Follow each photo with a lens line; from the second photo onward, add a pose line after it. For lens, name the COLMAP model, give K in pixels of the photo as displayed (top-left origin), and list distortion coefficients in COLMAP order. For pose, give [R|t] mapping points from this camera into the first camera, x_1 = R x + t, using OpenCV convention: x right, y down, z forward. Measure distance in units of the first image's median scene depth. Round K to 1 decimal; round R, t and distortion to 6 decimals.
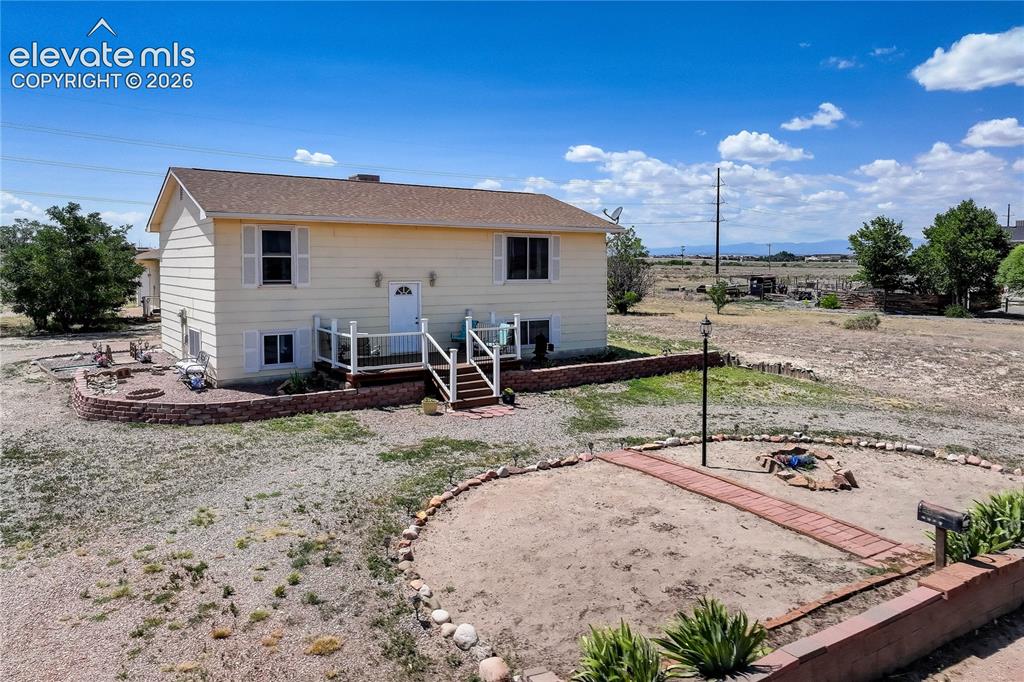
lens RADIAL K [[734.9, 0, 510.6], [0, 734.9, 339.2], [0, 0, 1]] dist [-0.001956, -0.000066]
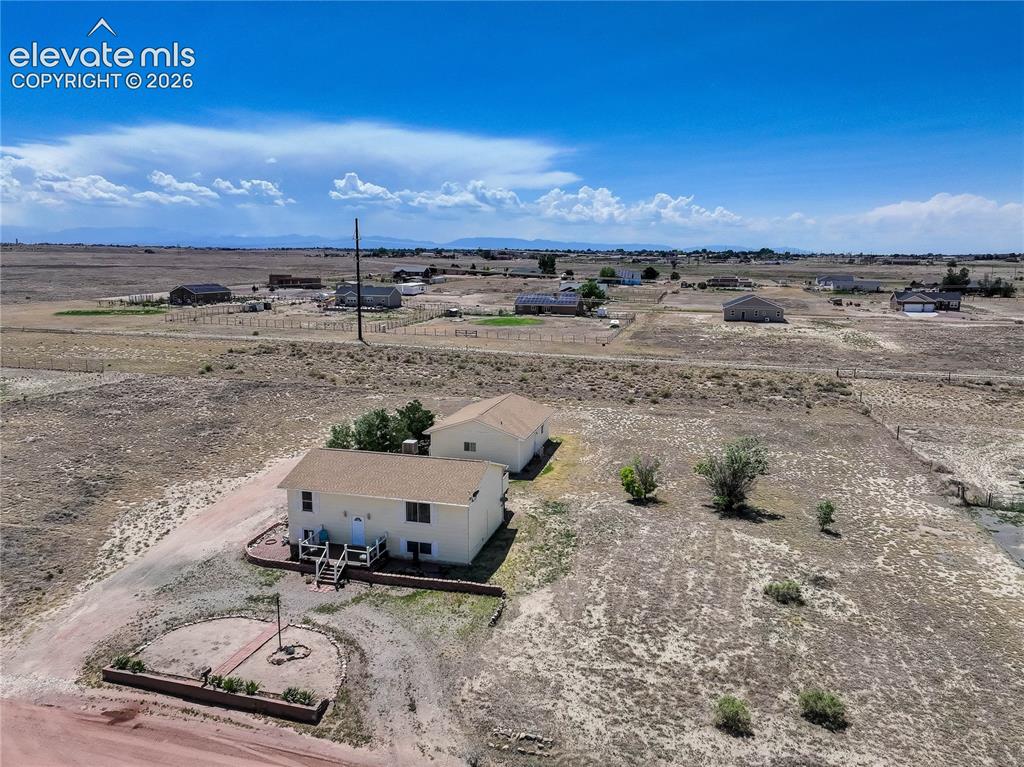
lens RADIAL K [[717.6, 0, 512.2], [0, 717.6, 384.2], [0, 0, 1]] dist [-0.001443, -0.000229]
pose [[0.654130, 0.136193, -0.744019, 1.923111], [-0.087418, 0.990677, 0.104487, -0.820299], [0.751313, -0.003308, 0.659937, -0.138416]]
